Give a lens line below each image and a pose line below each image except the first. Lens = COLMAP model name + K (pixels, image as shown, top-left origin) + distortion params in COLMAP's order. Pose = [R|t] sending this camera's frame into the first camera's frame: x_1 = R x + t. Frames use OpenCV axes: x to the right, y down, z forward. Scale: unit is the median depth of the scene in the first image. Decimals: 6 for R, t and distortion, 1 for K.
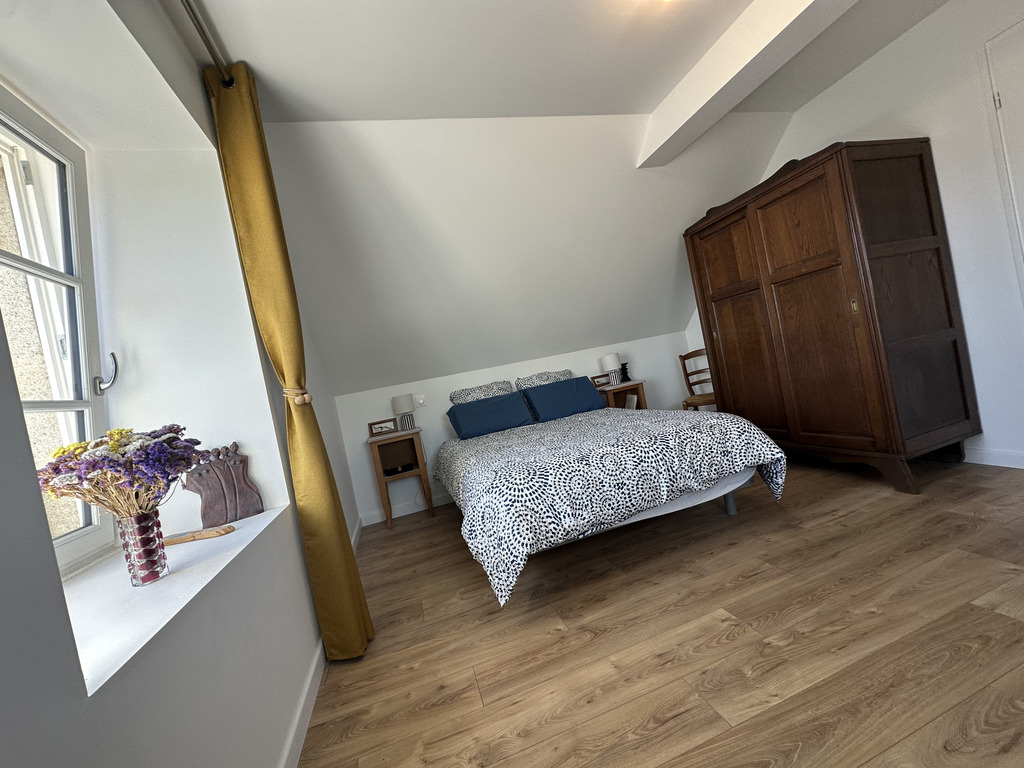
lens RADIAL K [[409.3, 0, 510.3], [0, 409.3, 383.4], [0, 0, 1]] dist [0.000638, -0.000112]
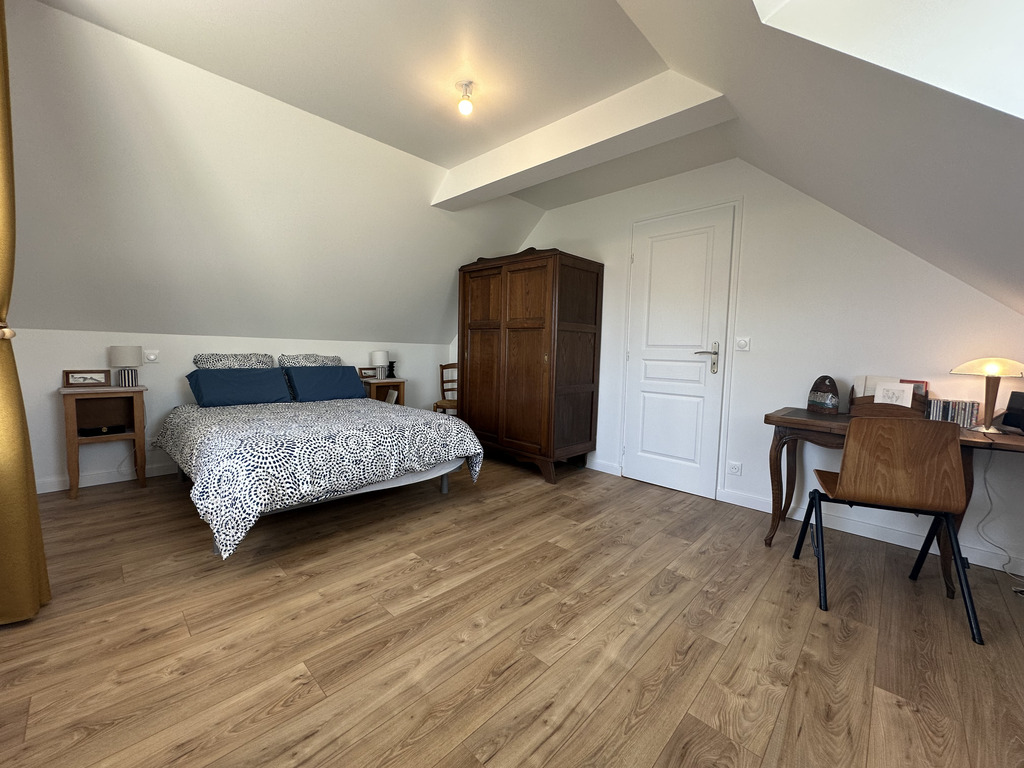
lens RADIAL K [[409.3, 0, 510.9], [0, 409.3, 380.9], [0, 0, 1]] dist [0.000638, -0.000112]
pose [[0.841892, 0.181246, 0.508299, -0.013492], [-0.186420, 0.981604, -0.041248, -0.022574], [-0.506425, -0.060031, 0.860192, -0.247097]]
